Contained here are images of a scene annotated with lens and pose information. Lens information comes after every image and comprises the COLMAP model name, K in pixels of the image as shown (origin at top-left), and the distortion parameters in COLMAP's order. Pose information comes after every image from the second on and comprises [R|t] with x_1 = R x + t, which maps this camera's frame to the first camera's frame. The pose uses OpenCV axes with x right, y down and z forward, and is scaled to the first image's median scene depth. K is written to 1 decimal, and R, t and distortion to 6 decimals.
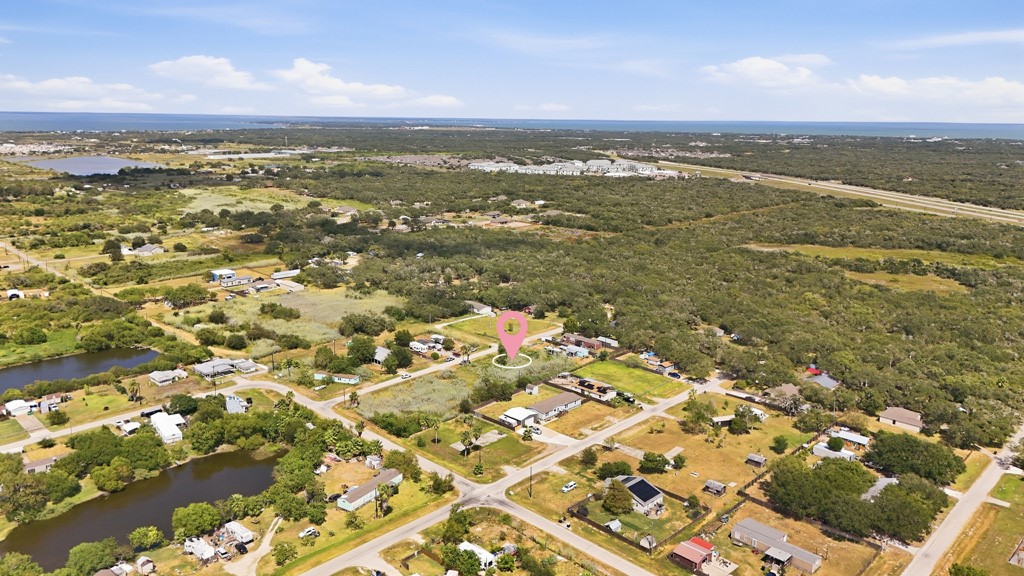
lens RADIAL K [[754.4, 0, 510.7], [0, 754.4, 279.6], [0, 0, 1]] dist [0.063083, -0.055859]
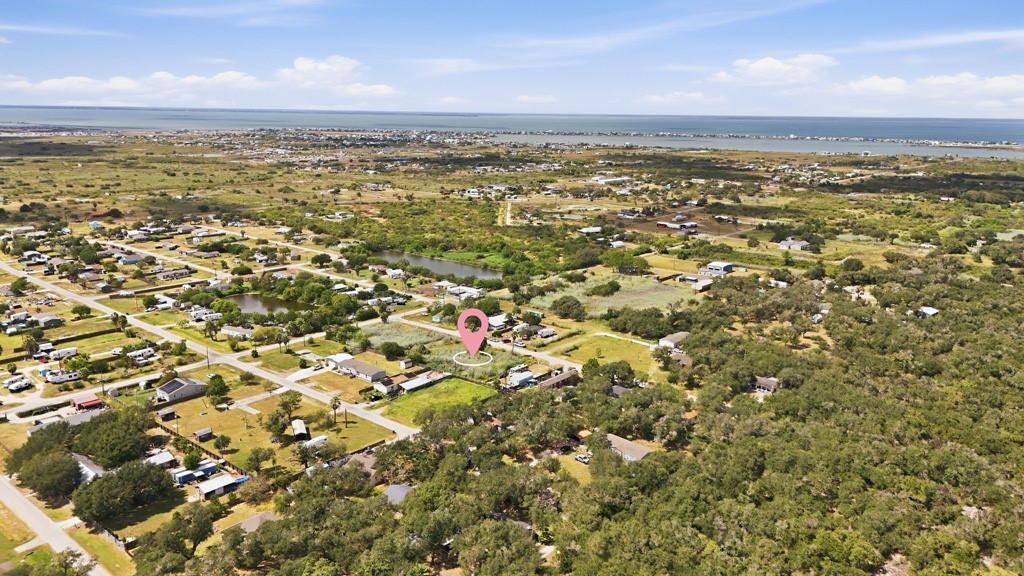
lens RADIAL K [[754.4, 0, 510.8], [0, 754.4, 294.6], [0, 0, 1]] dist [0.063083, -0.055859]
pose [[0.066506, 0.230936, -0.970693, 1.065391], [-0.225600, 0.951135, 0.210826, -0.209761], [0.971947, 0.204967, 0.115355, 1.009638]]
